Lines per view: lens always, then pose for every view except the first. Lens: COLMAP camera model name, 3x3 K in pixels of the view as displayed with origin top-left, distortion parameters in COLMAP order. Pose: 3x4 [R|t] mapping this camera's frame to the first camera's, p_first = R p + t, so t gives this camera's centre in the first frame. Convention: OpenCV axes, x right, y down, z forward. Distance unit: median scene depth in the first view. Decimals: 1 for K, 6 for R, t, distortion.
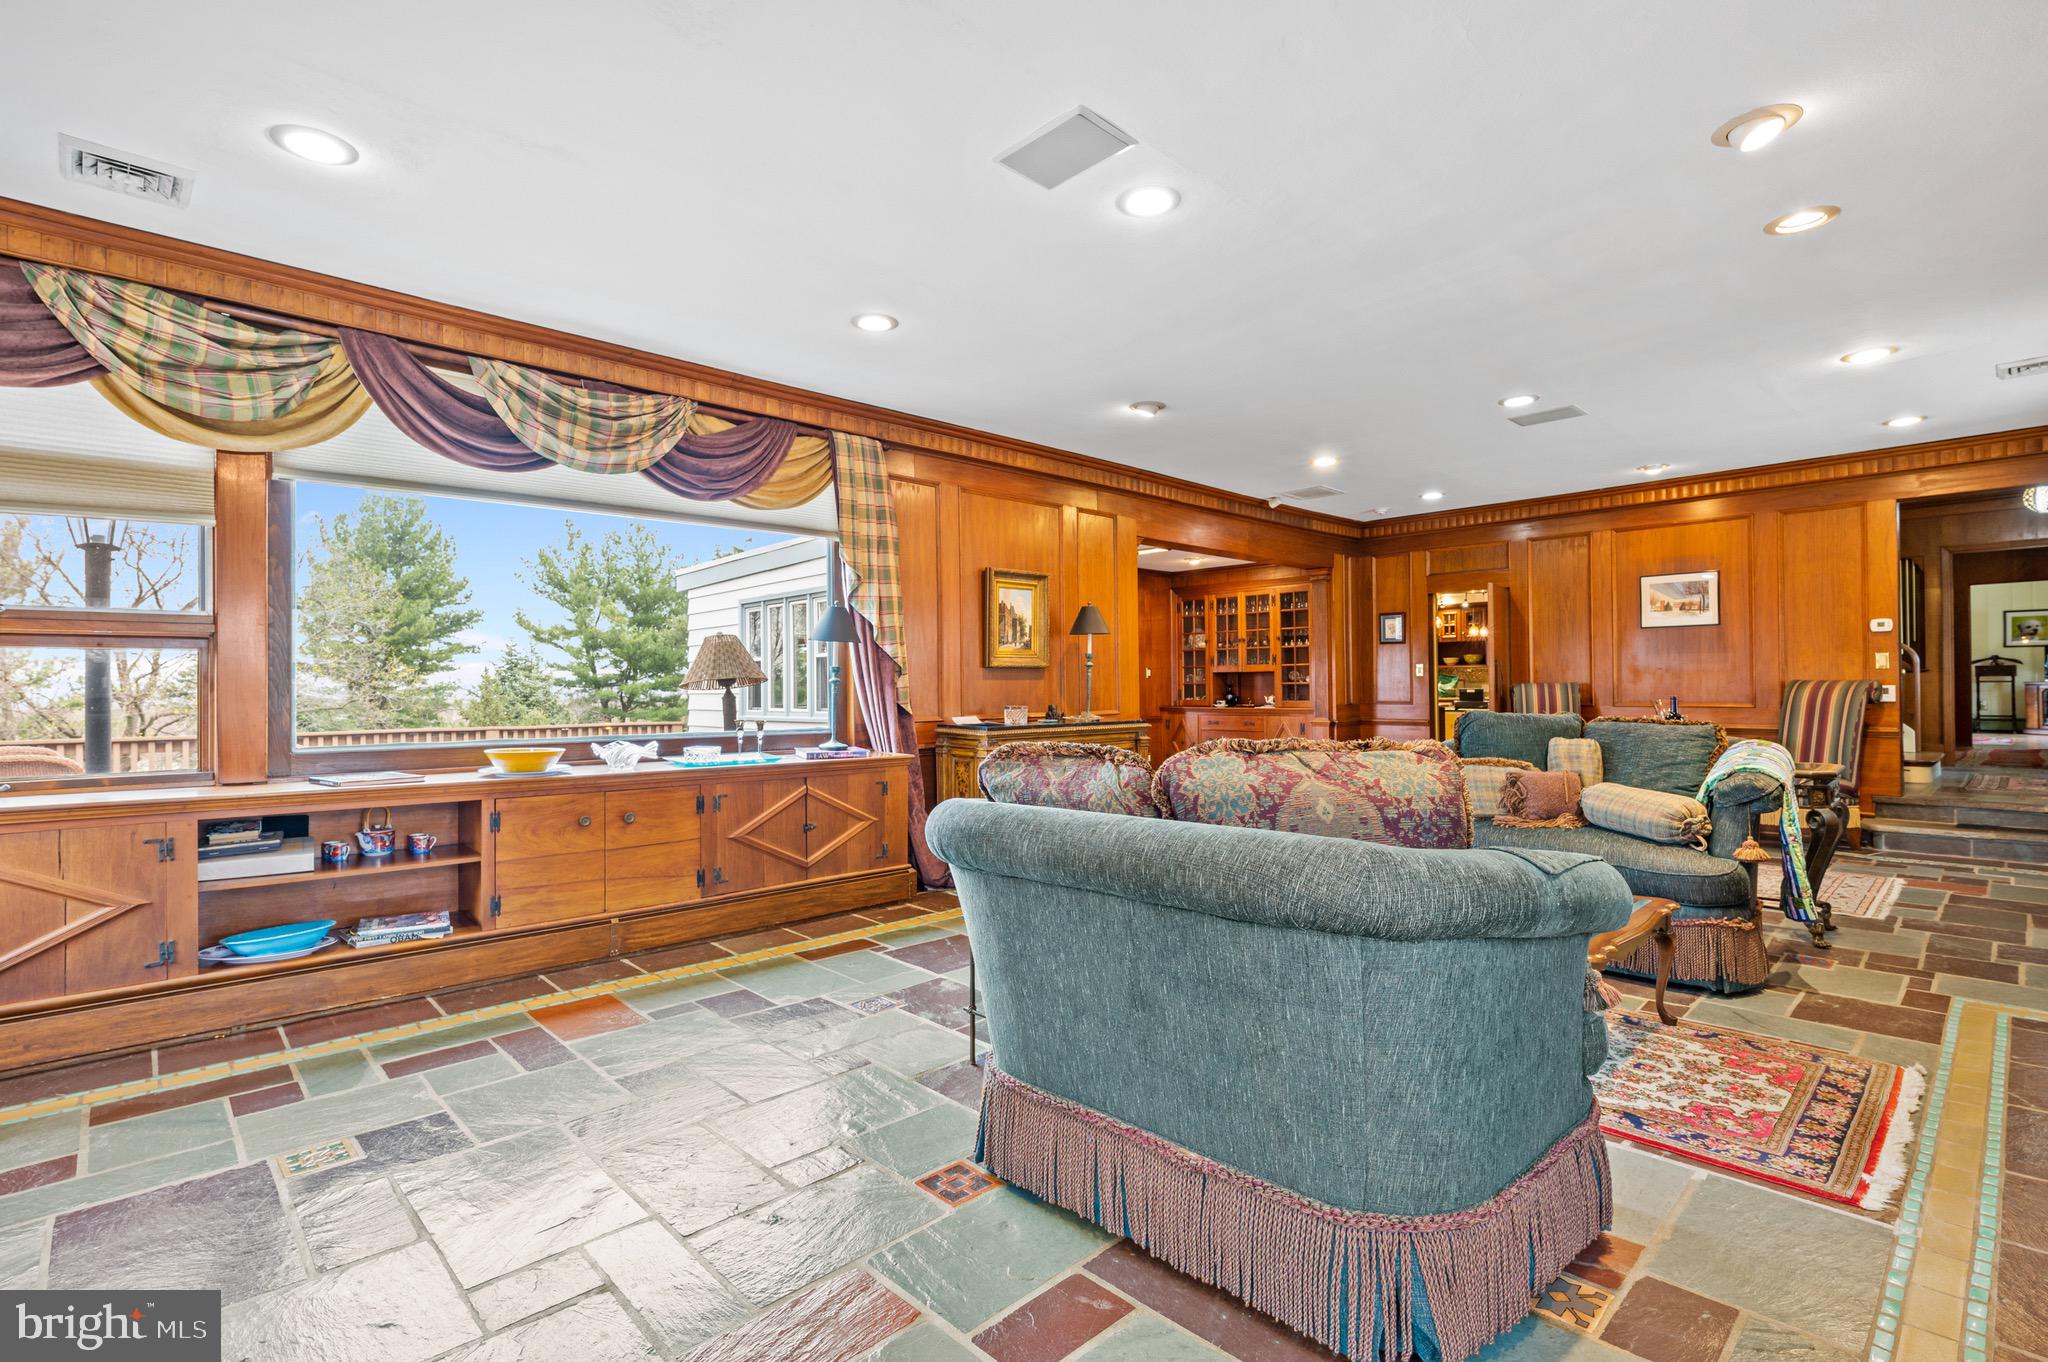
lens RADIAL K [[952.5, 0, 1008.5], [0, 952.5, 682.3], [0, 0, 1]] dist [-0.000810, 0.000838]
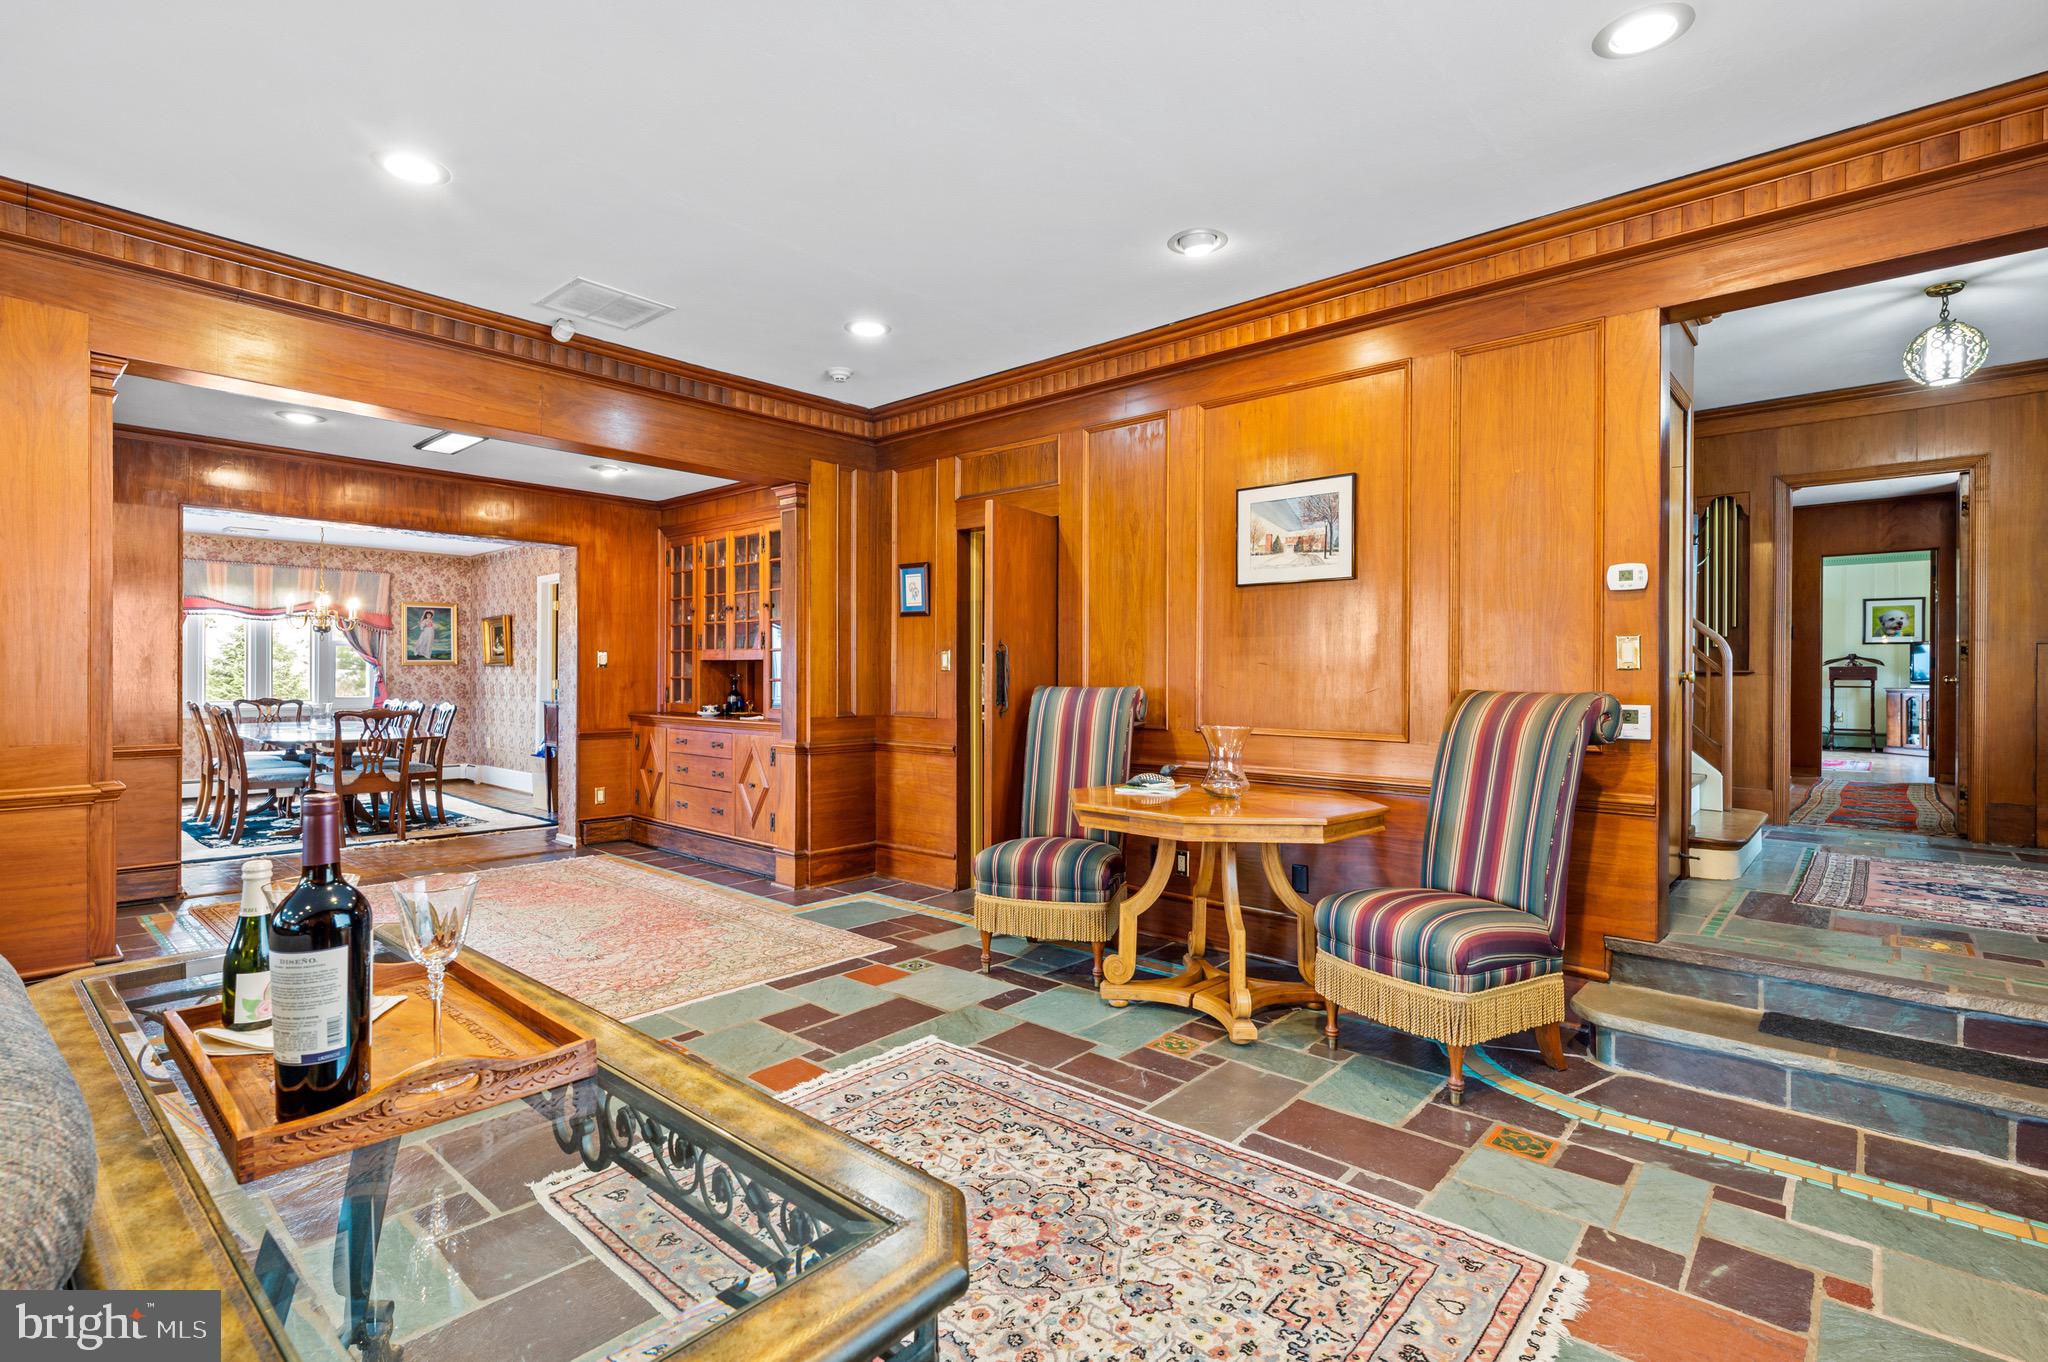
lens RADIAL K [[952.5, 0, 1017.5], [0, 952.5, 678.4], [0, 0, 1]] dist [-0.000810, 0.000838]
pose [[0.996522, 0.012797, 0.082344, 0.518313], [-0.013387, 0.999888, 0.006622, -0.007827], [-0.082250, -0.007701, 0.996582, 0.497632]]
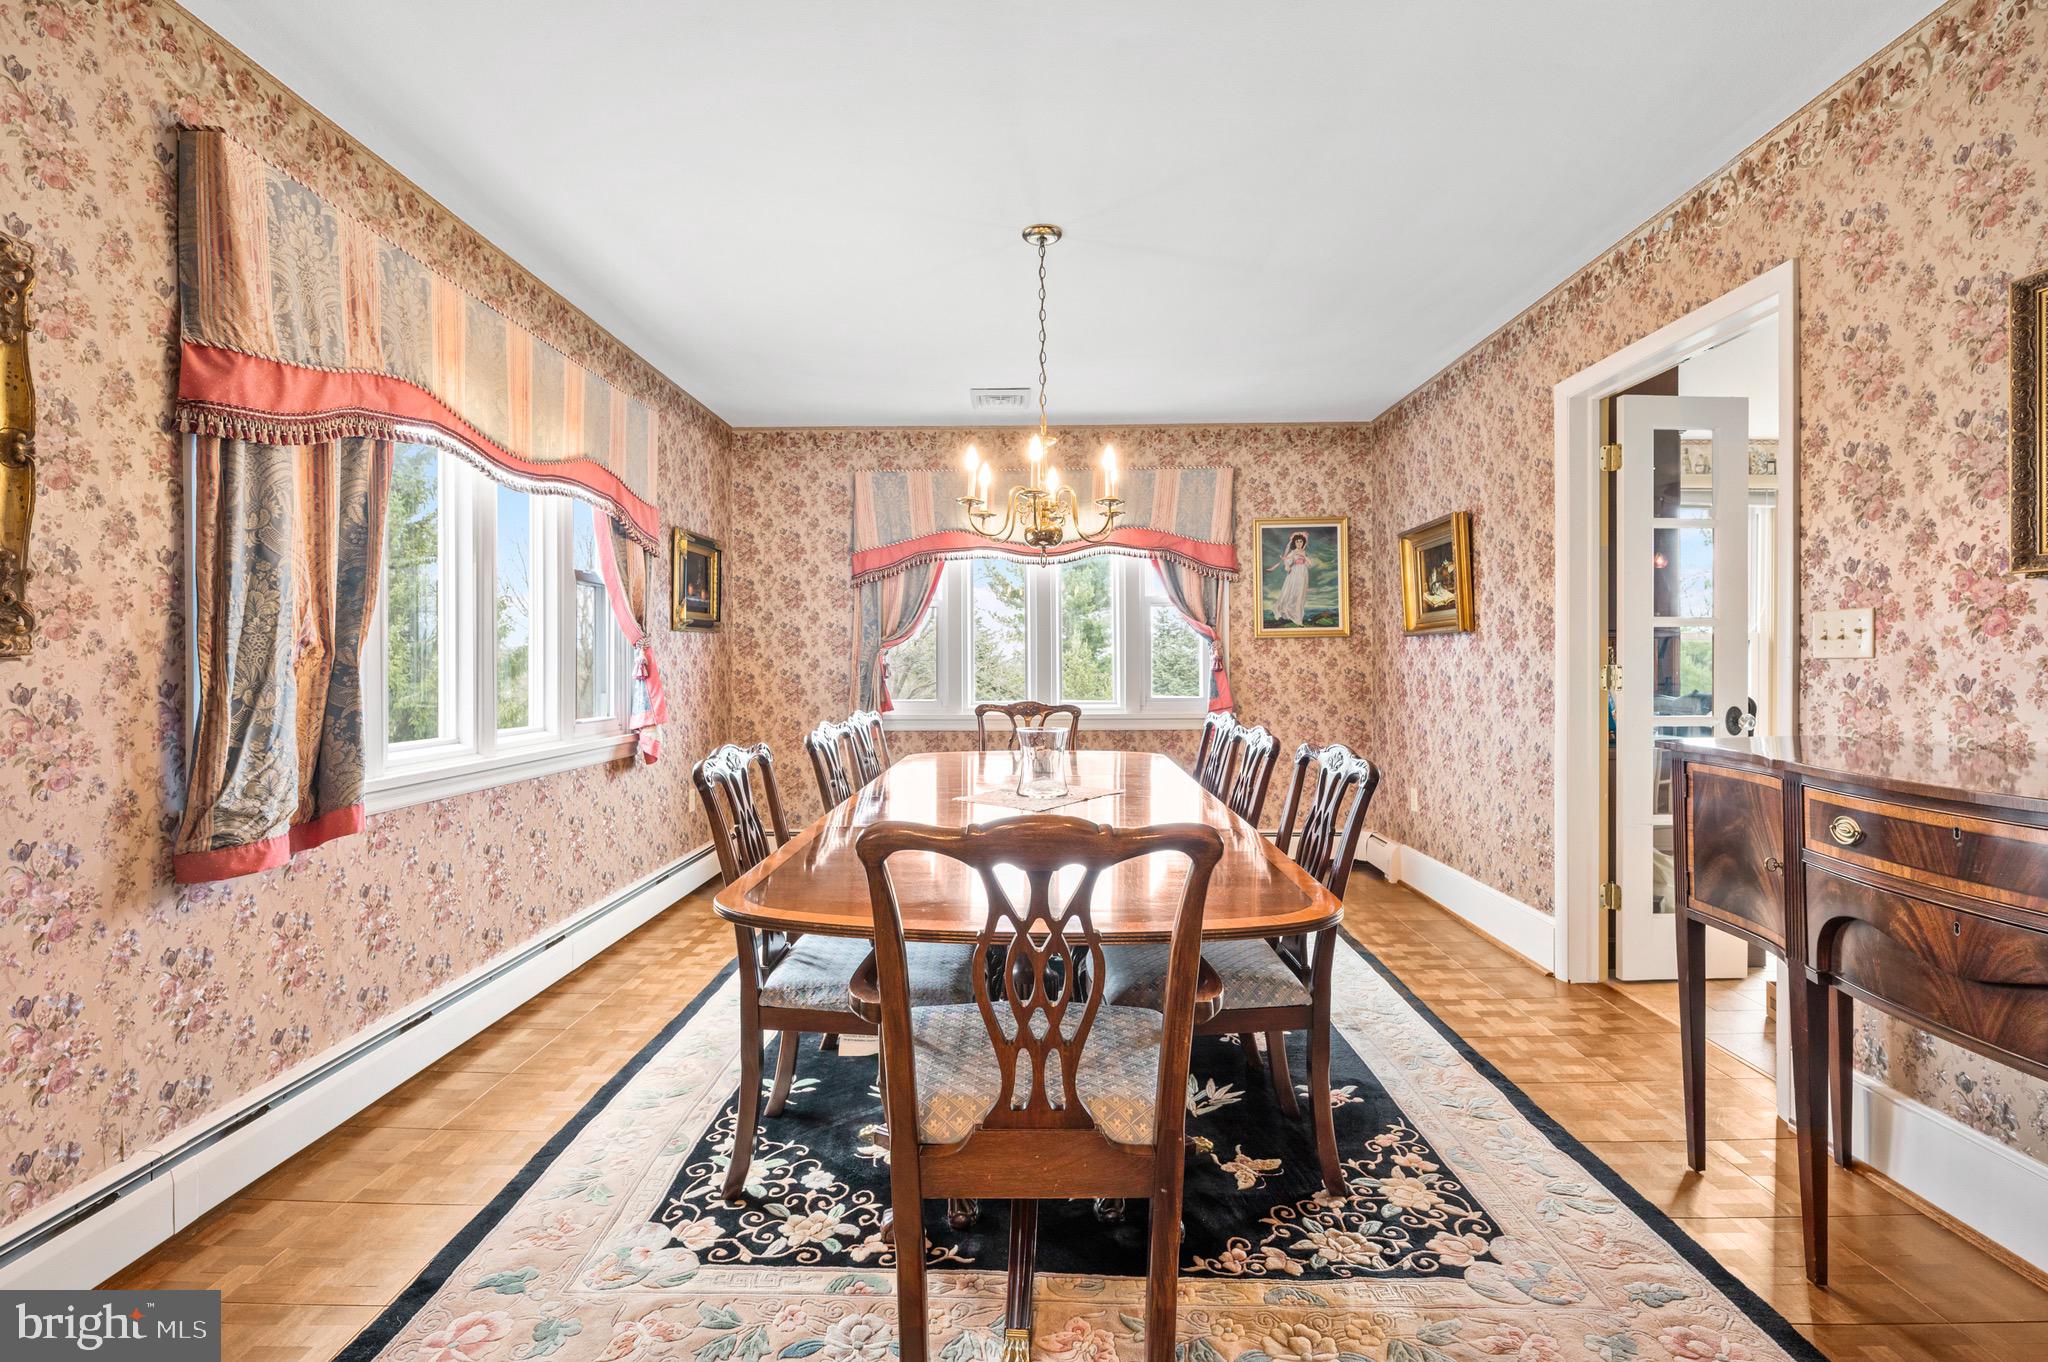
lens RADIAL K [[952.5, 0, 998.9], [0, 952.5, 659.6], [0, 0, 1]] dist [-0.000810, 0.000838]
pose [[0.706910, 0.003605, -0.707294, 0.106813], [0.002874, 0.999964, 0.007970, 0.004368], [0.707298, -0.007667, 0.706874, 1.319837]]
